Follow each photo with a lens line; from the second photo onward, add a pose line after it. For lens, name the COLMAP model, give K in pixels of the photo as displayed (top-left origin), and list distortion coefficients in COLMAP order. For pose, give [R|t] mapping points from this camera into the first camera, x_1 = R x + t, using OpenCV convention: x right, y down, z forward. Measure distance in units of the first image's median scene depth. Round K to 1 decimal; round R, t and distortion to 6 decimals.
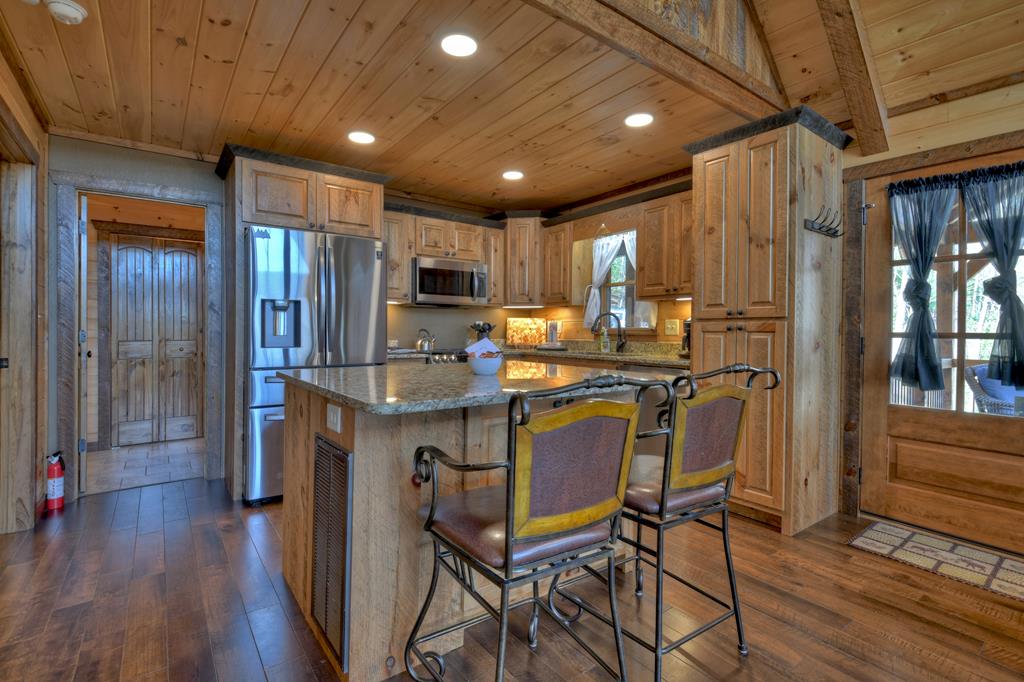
lens RADIAL K [[483.3, 0, 515.2], [0, 483.3, 354.7], [0, 0, 1]] dist [0.002408, 0.000821]
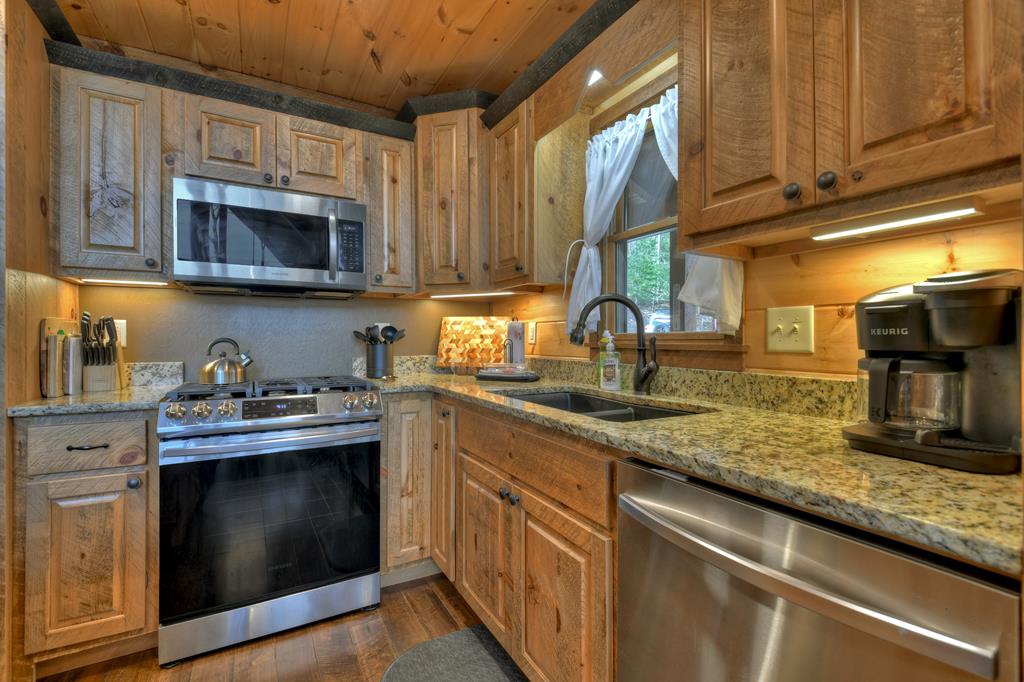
lens RADIAL K [[453.0, 0, 513.1], [0, 453.0, 344.1], [0, 0, 1]] dist [0.002250, -0.003776]
pose [[0.990606, -0.002764, -0.136722, 0.154367], [-0.002328, 0.999310, -0.037072, -0.030247], [0.136730, 0.037042, 0.989916, 0.583541]]
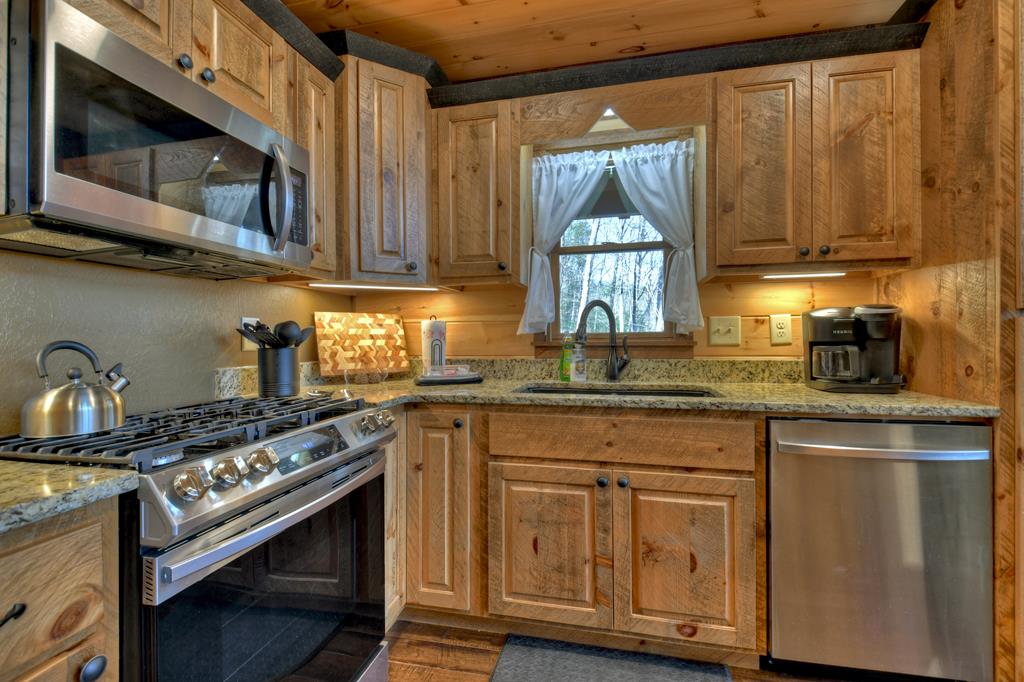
lens RADIAL K [[453.0, 0, 513.8], [0, 453.0, 344.9], [0, 0, 1]] dist [0.002250, -0.003776]
pose [[0.771524, -0.022575, 0.635800, -0.158217], [0.043985, 0.998872, -0.017909, -0.037163], [-0.634678, 0.041782, 0.771646, 0.674297]]
